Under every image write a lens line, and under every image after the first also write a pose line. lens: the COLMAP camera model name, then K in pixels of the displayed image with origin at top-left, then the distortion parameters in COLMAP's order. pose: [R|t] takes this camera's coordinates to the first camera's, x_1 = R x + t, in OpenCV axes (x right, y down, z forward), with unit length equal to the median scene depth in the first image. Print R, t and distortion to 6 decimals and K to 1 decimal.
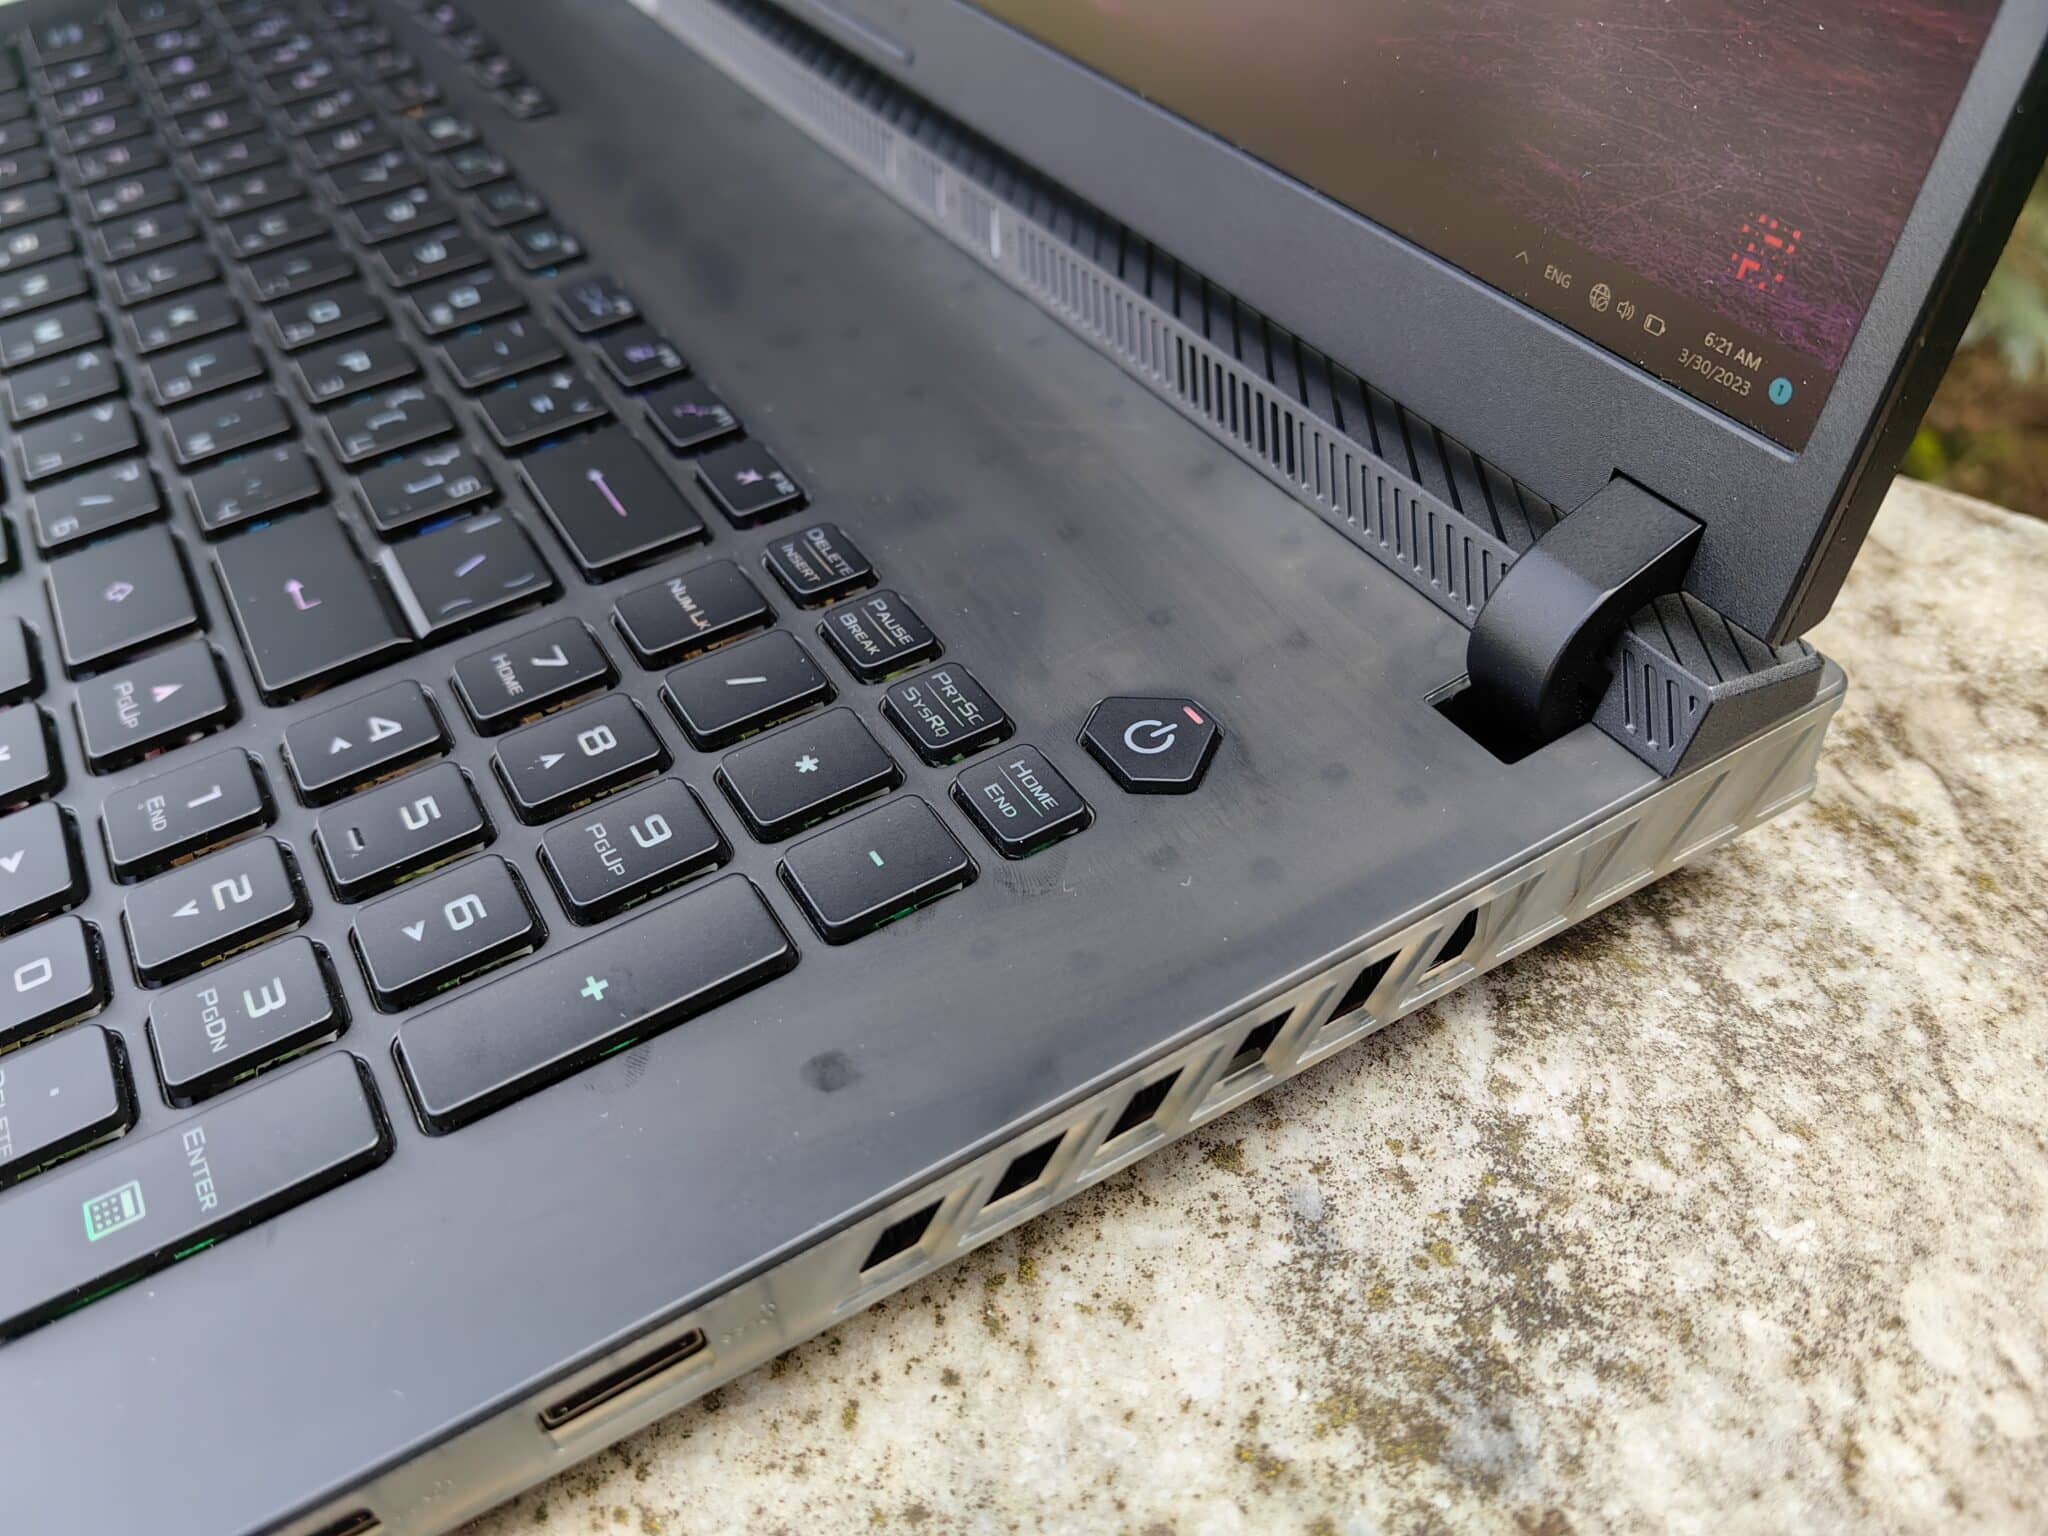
lens RADIAL K [[1647.3, 0, 1025.9], [0, 1647.3, 767.1], [0, 0, 1]] dist [0.002911, -0.009407]
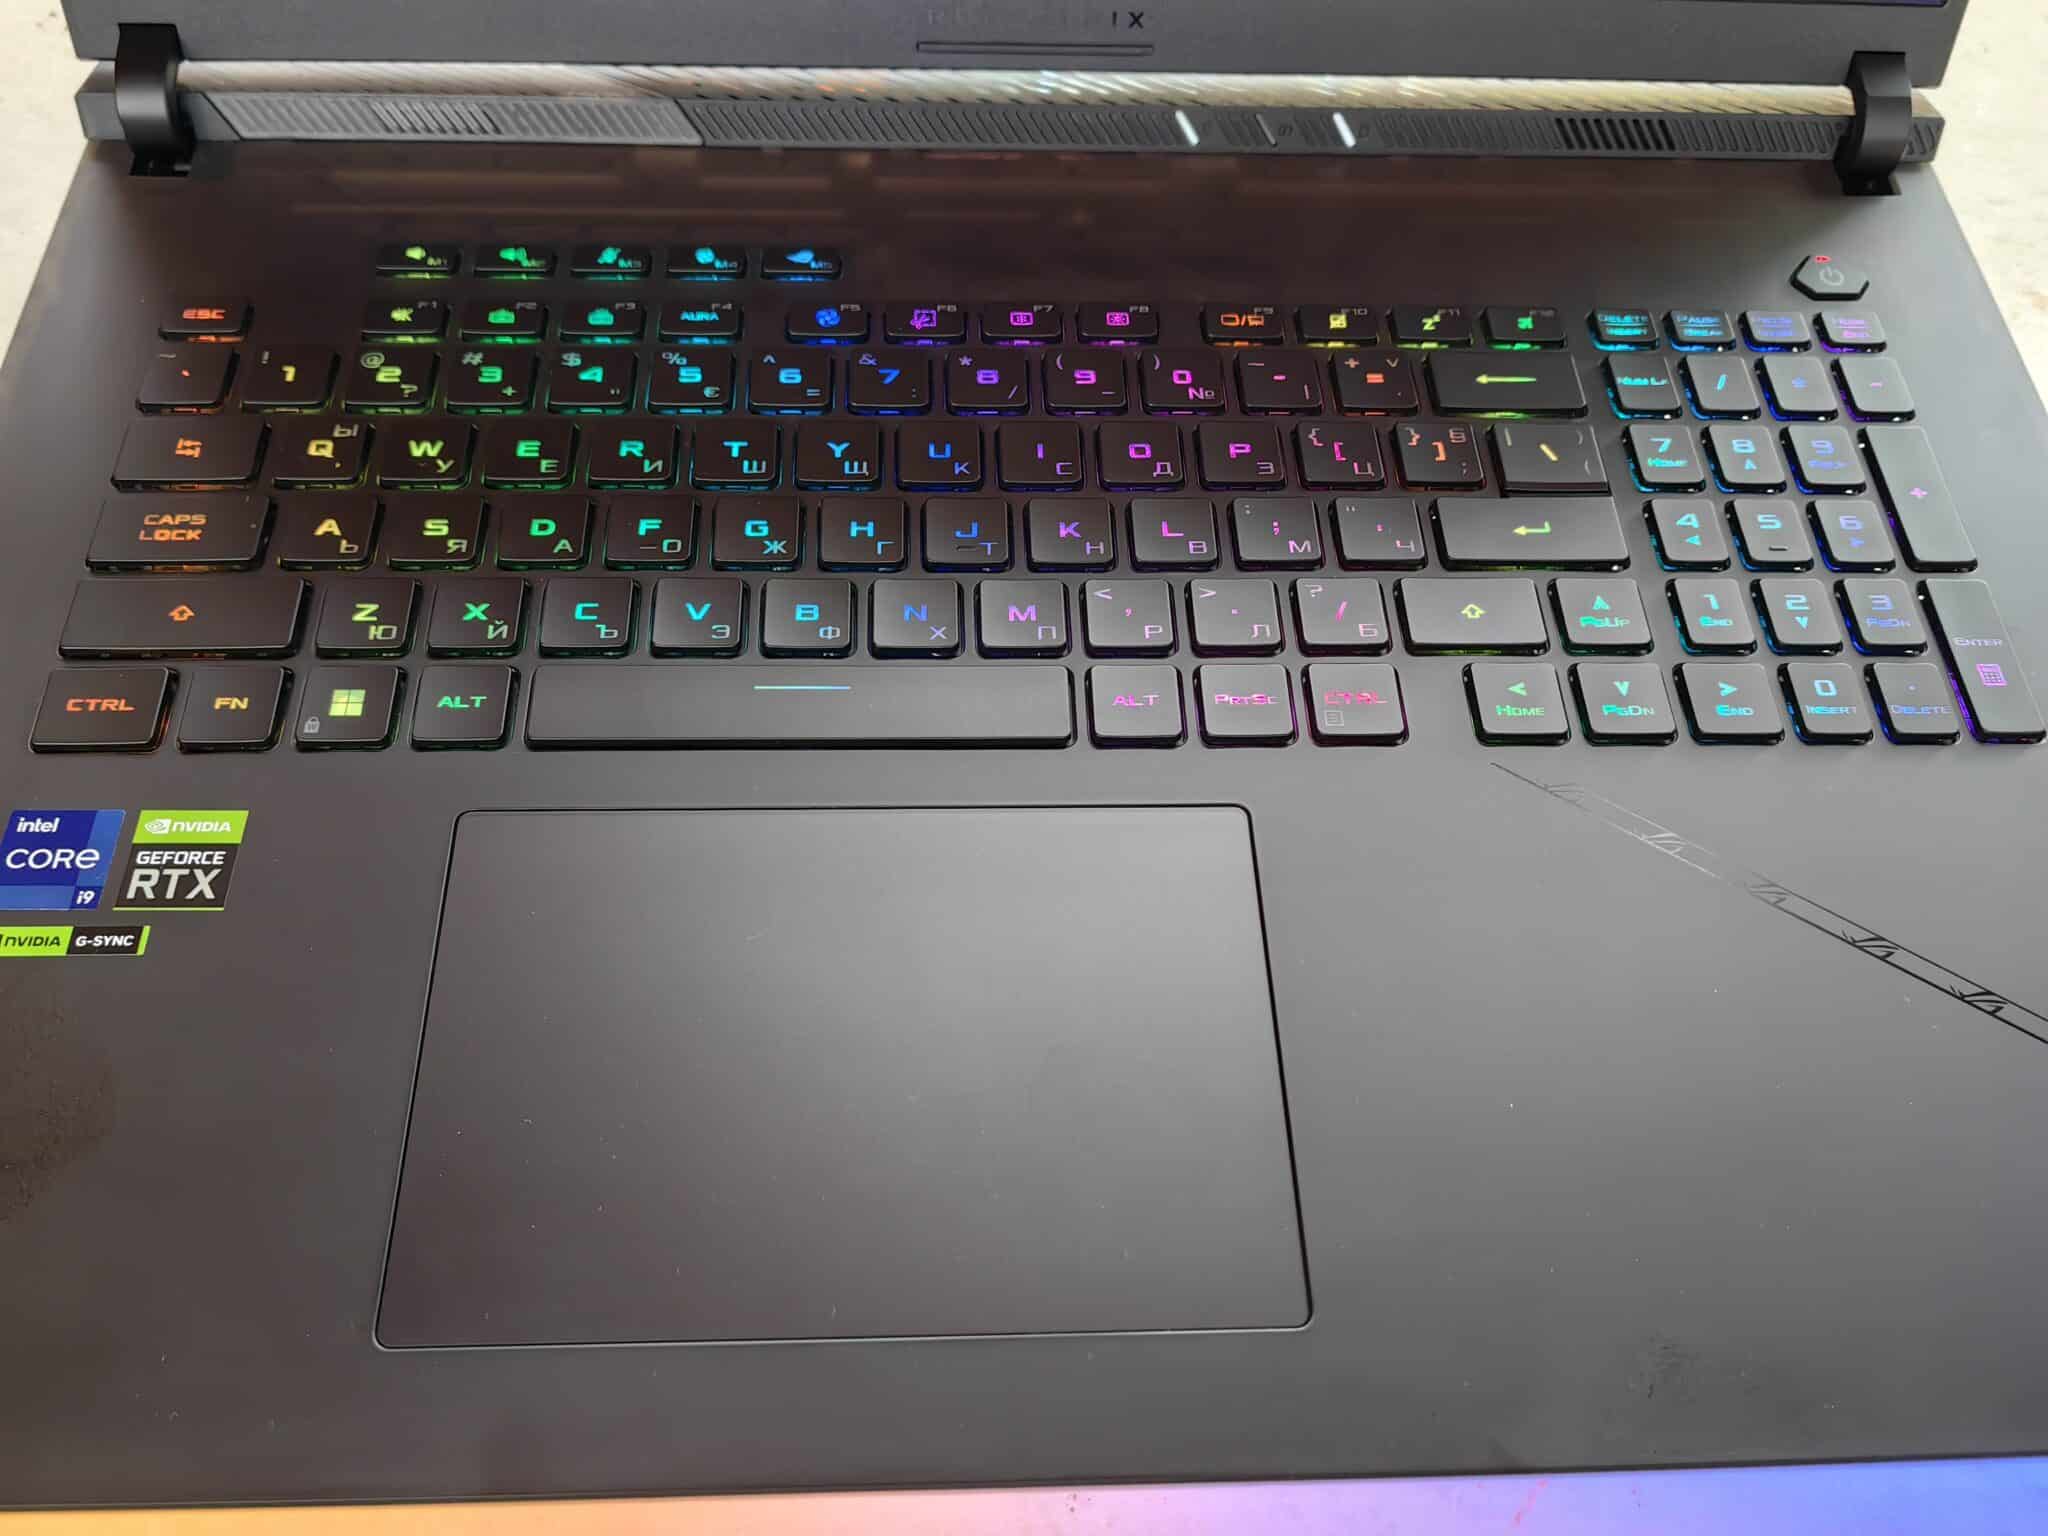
lens RADIAL K [[1624.4, 0, 1027.1], [0, 1624.4, 811.2], [0, 0, 1]] dist [-0.010267, -0.009829]
pose [[0.468788, -0.712961, 0.521464, -2.223430], [0.547025, 0.697849, 0.462353, -1.196848], [-0.693543, 0.068508, 0.717150, 0.327882]]
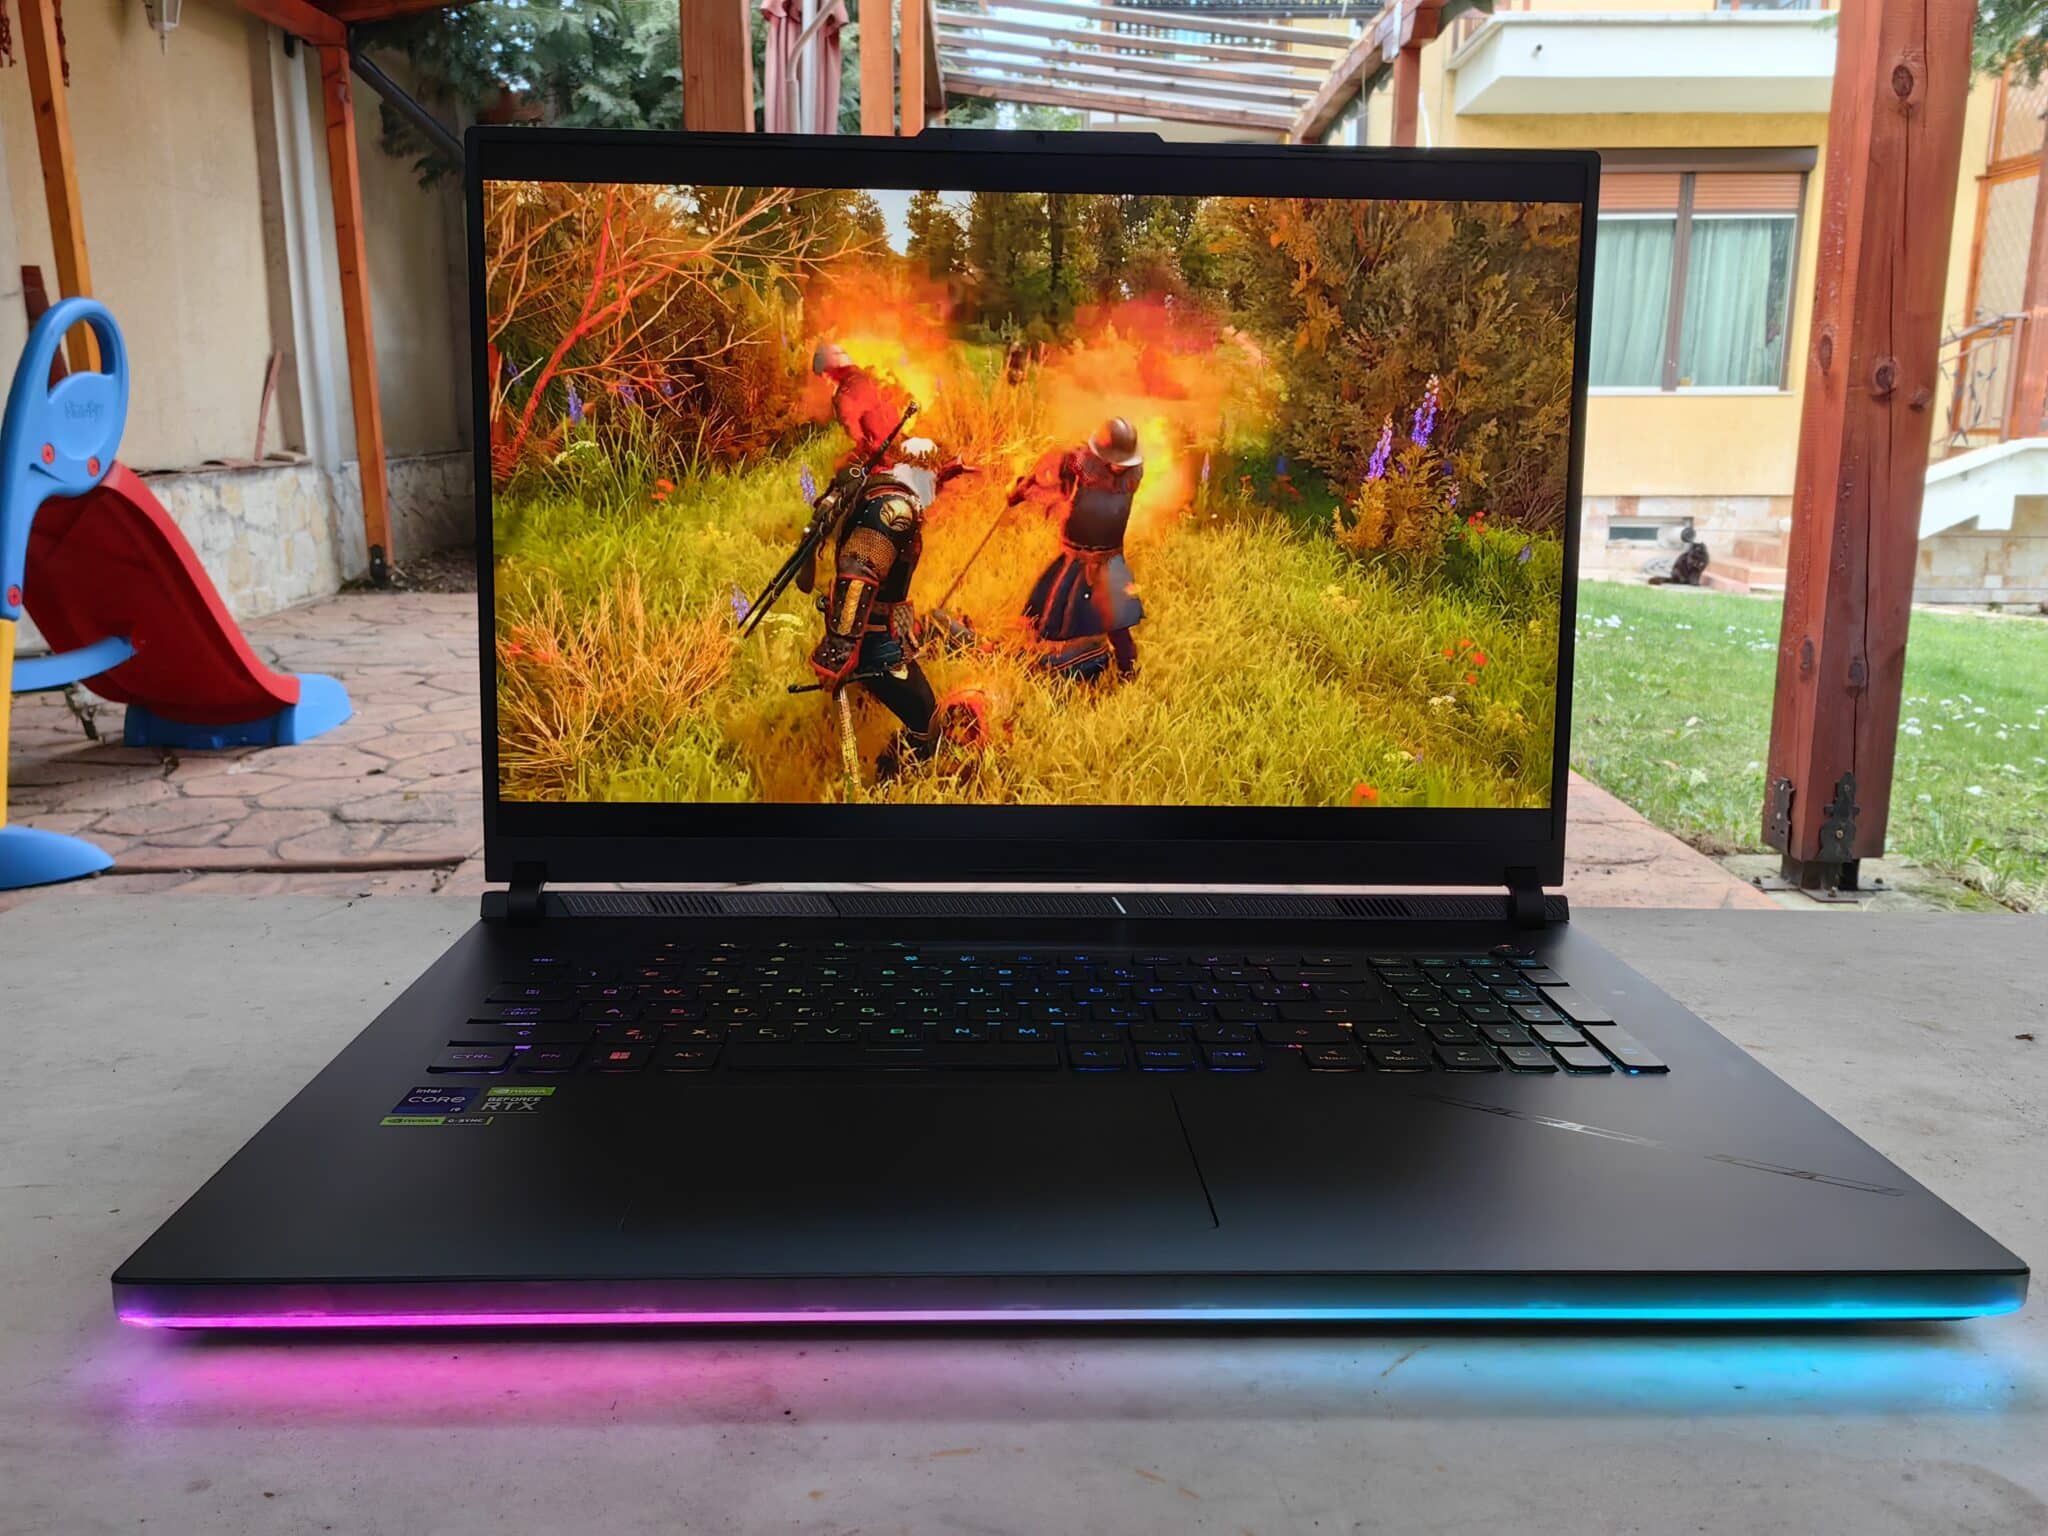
lens RADIAL K [[1626.9, 0, 1019.8], [0, 1626.9, 765.5], [0, 0, 1]] dist [0.034215, -0.050708]
pose [[0.467631, -0.074443, 0.880784, -3.874578], [0.570327, 0.786692, -0.236311, -0.114984], [-0.675314, 0.612841, 0.410338, 0.066247]]
